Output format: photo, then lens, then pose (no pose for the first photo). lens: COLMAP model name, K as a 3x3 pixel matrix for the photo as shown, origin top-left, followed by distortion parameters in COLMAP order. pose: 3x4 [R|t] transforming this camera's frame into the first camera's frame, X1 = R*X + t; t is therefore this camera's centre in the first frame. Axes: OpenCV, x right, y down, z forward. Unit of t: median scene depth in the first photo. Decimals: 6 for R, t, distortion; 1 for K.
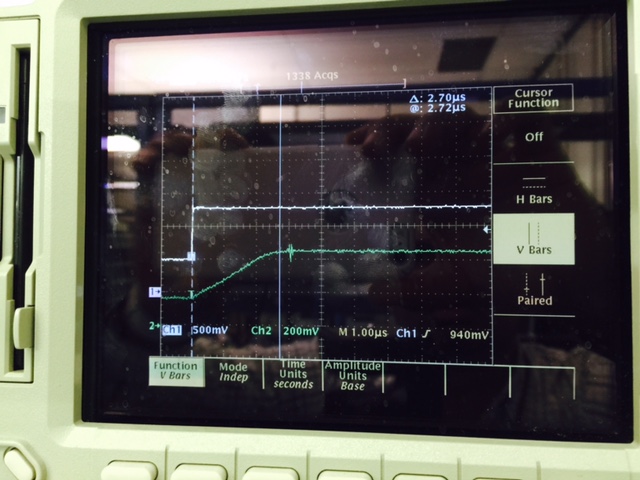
lens RADIAL K [[550.2, 0, 324.9], [0, 550.2, 238.4], [0, 0, 1]] dist [0.104462, -0.178614]
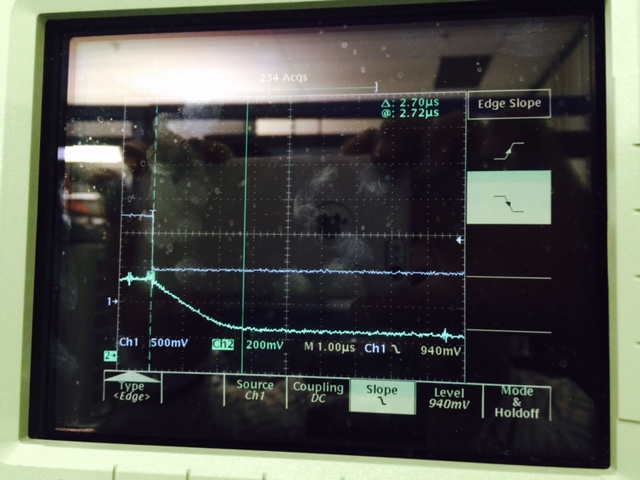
lens RADIAL K [[554.1, 0, 320.0], [0, 554.1, 240.0], [0, 0, 1]] dist [0.102307, -0.172916]
pose [[0.999916, 0.012689, 0.002566, 0.048039], [-0.012629, 0.999674, -0.022188, 0.008091], [-0.002846, 0.022154, 0.999751, 0.040992]]
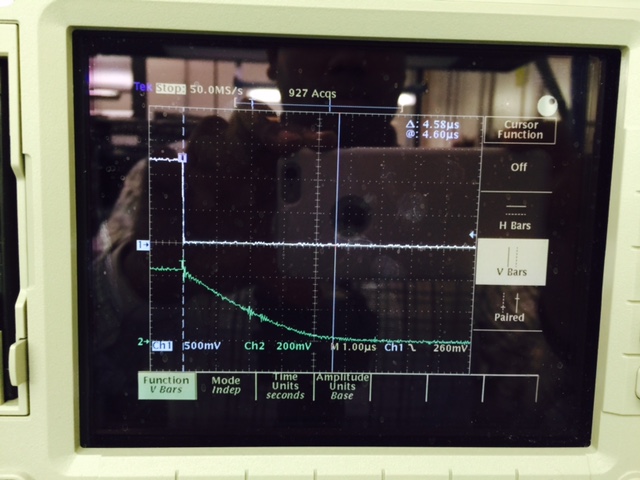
lens RADIAL K [[549.5, 0, 318.0], [0, 549.5, 236.7], [0, 0, 1]] dist [0.102248, -0.168960]
pose [[0.986119, 0.004552, 0.165976, -0.175058], [-0.026473, 0.991147, 0.130102, -0.175096], [-0.163914, -0.132690, 0.977510, 0.007665]]
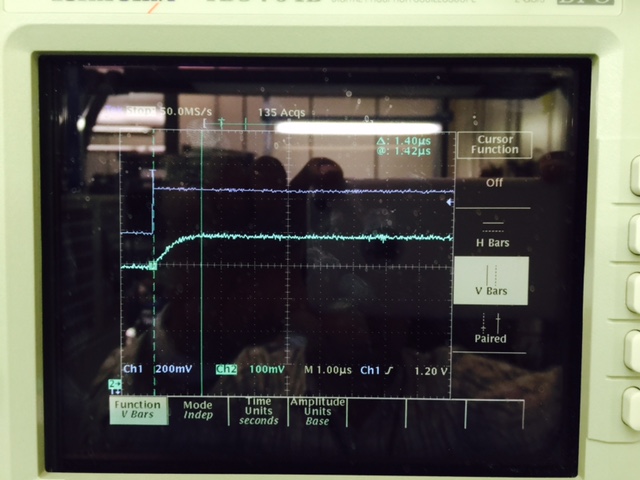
lens RADIAL K [[549.5, 0, 318.0], [0, 549.5, 236.7], [0, 0, 1]] dist [0.102248, -0.168960]
pose [[0.993387, 0.000483, 0.114811, -0.067707], [-0.009483, 0.996919, 0.077860, -0.156123], [-0.114420, -0.078434, 0.990331, 0.007905]]
